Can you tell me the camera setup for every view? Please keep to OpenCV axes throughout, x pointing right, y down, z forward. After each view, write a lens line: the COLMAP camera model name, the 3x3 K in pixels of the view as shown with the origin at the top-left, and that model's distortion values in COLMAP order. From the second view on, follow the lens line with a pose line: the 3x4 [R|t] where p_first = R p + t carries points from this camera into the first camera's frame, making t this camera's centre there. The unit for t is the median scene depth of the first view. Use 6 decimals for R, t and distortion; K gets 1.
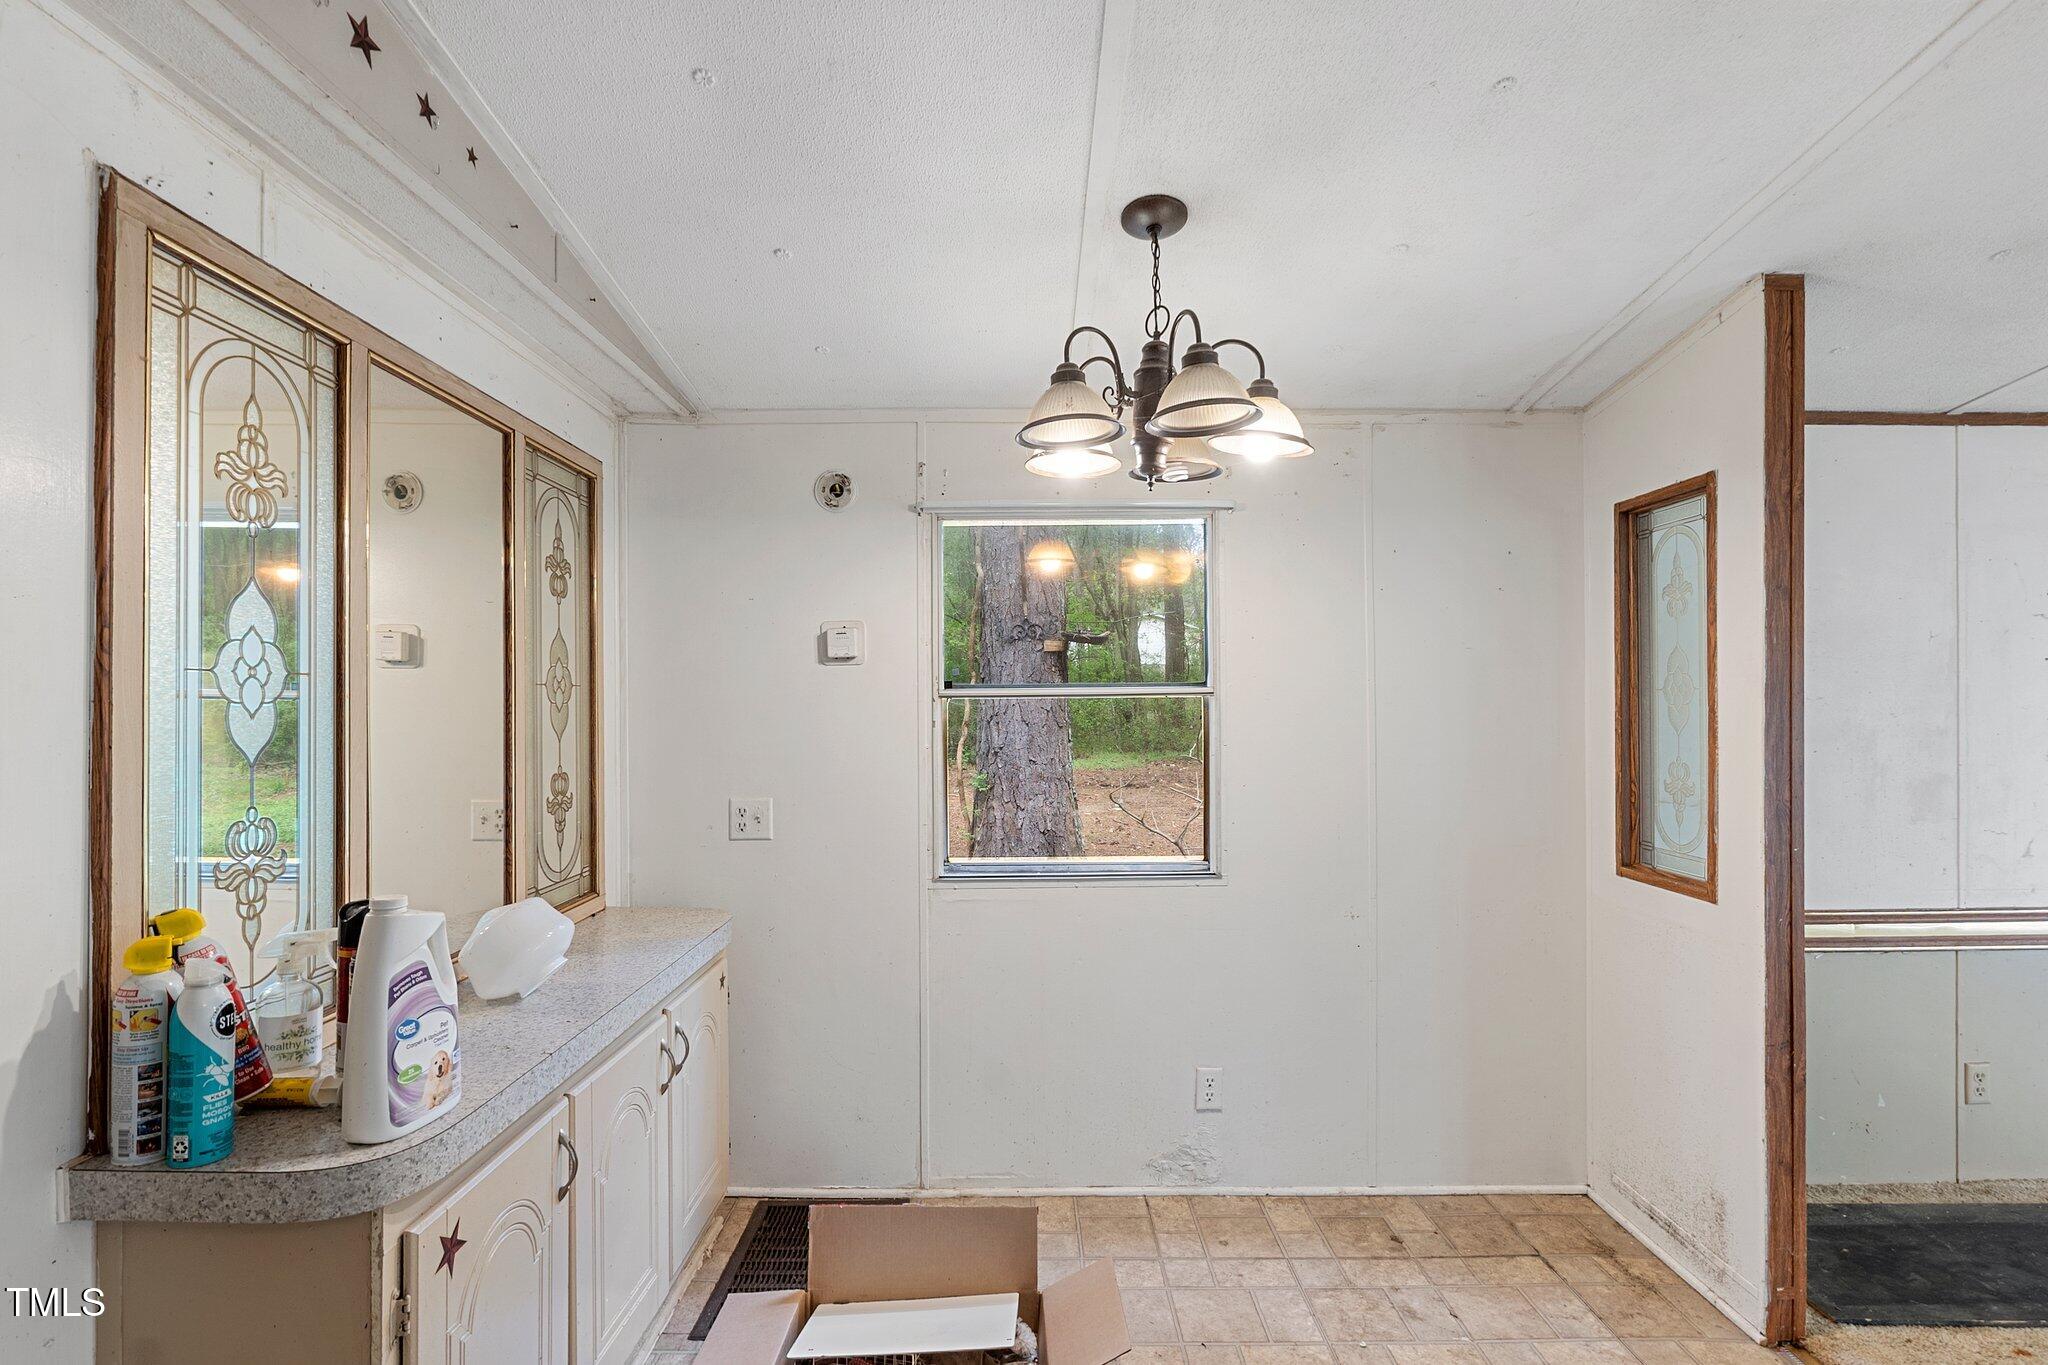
lens RADIAL K [[961.9, 0, 1026.1], [0, 961.9, 689.5], [0, 0, 1]] dist [-0.004870, -0.000129]
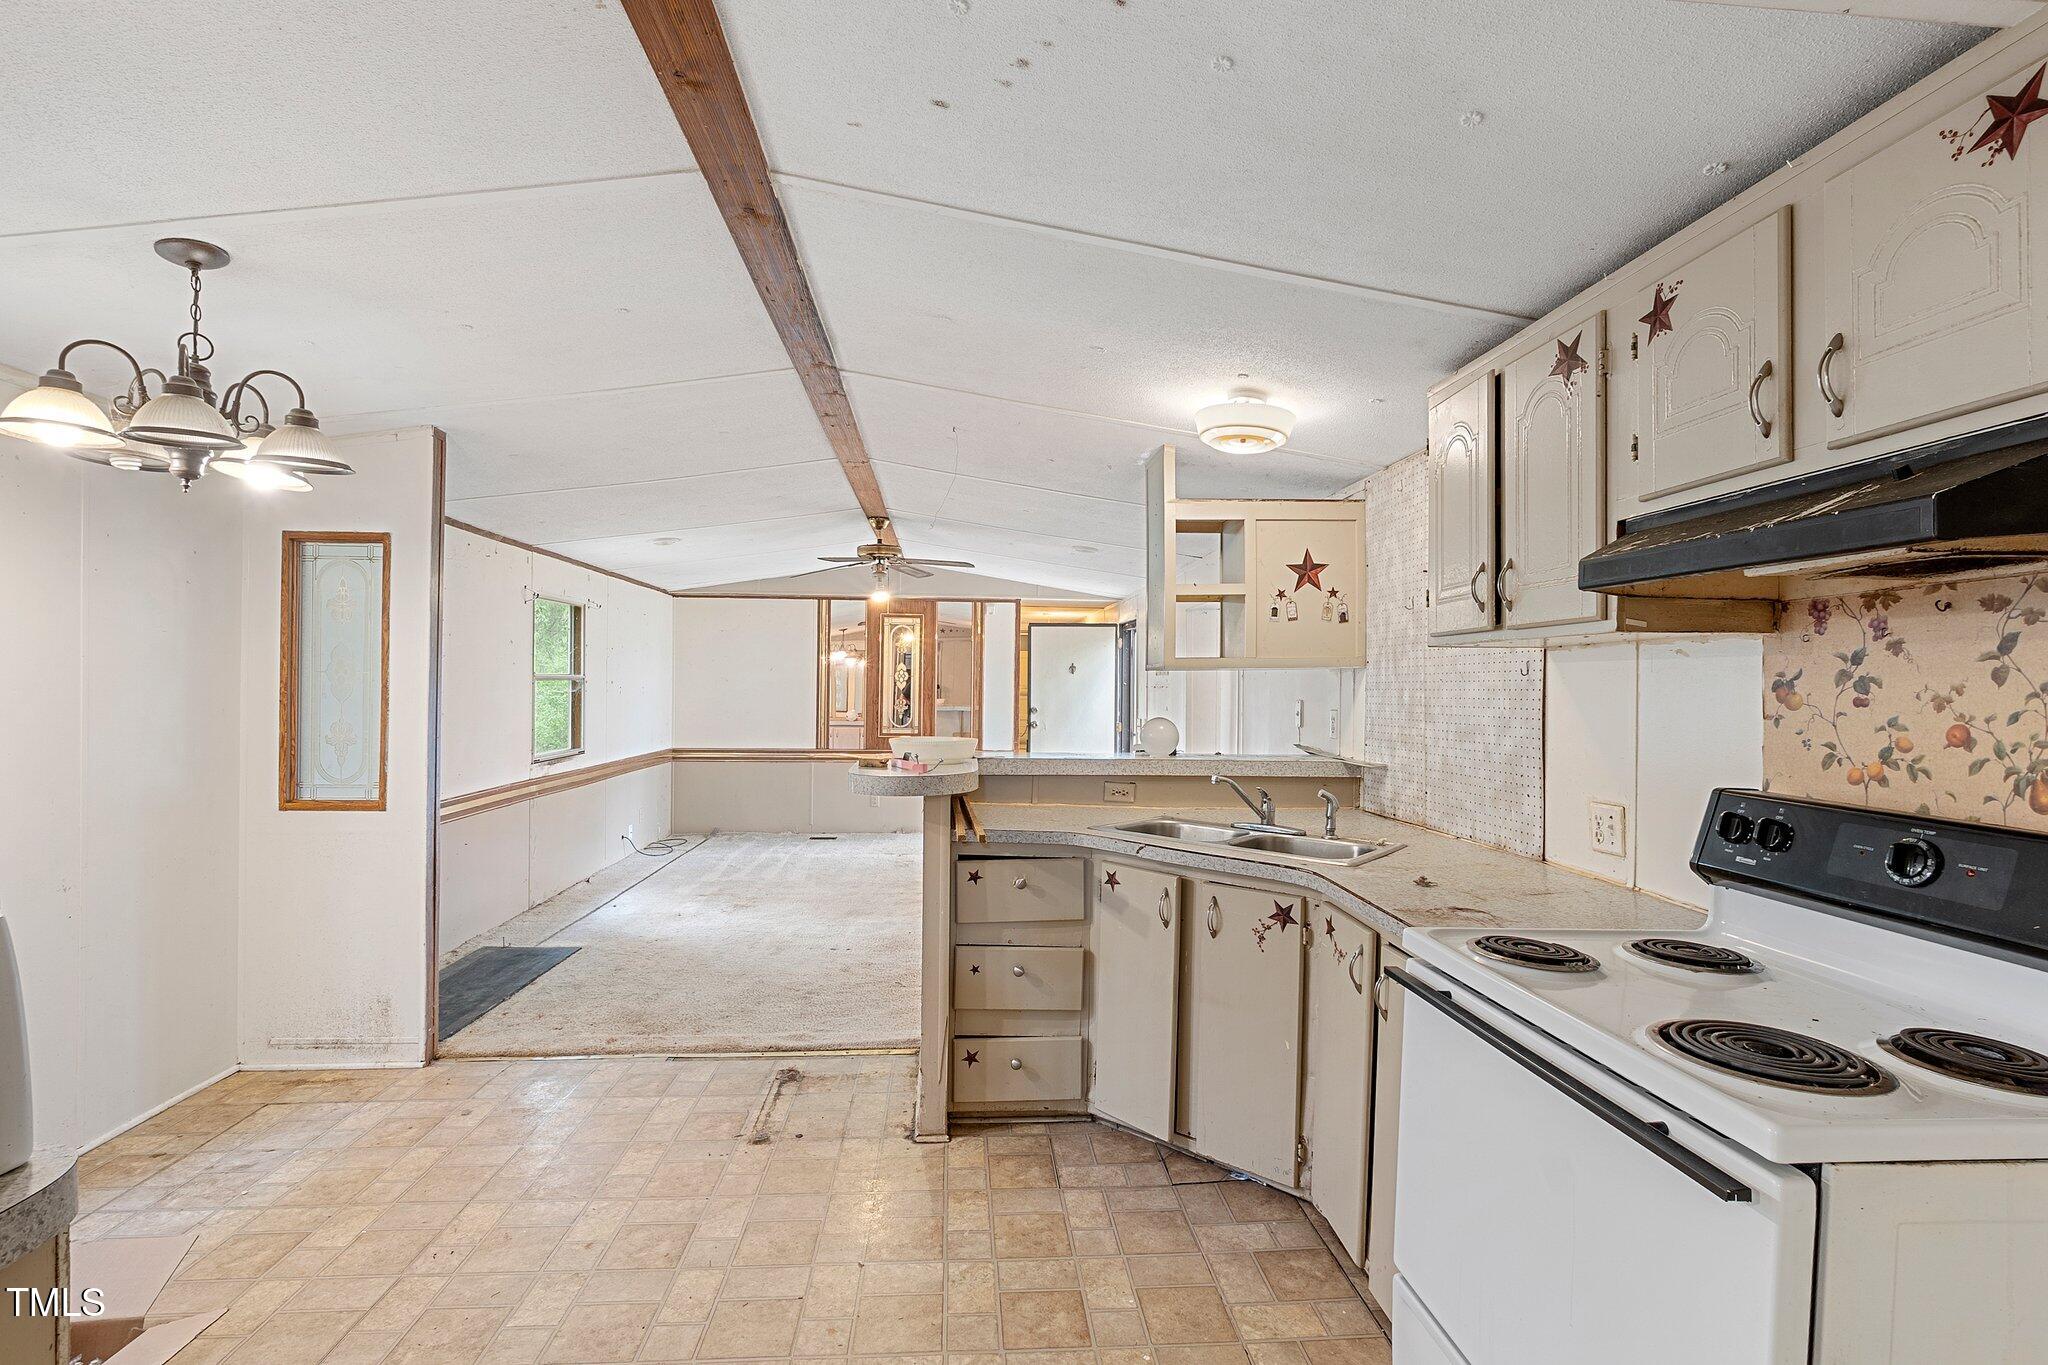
lens RADIAL K [[961.9, 0, 1022.0], [0, 961.9, 682.3], [0, 0, 1]] dist [-0.004870, -0.000129]
pose [[-0.057370, 0.000434, 0.998353, -0.882330], [-0.014868, 0.999889, -0.001289, 0.001590], [-0.998242, -0.014918, -0.057357, 0.060587]]
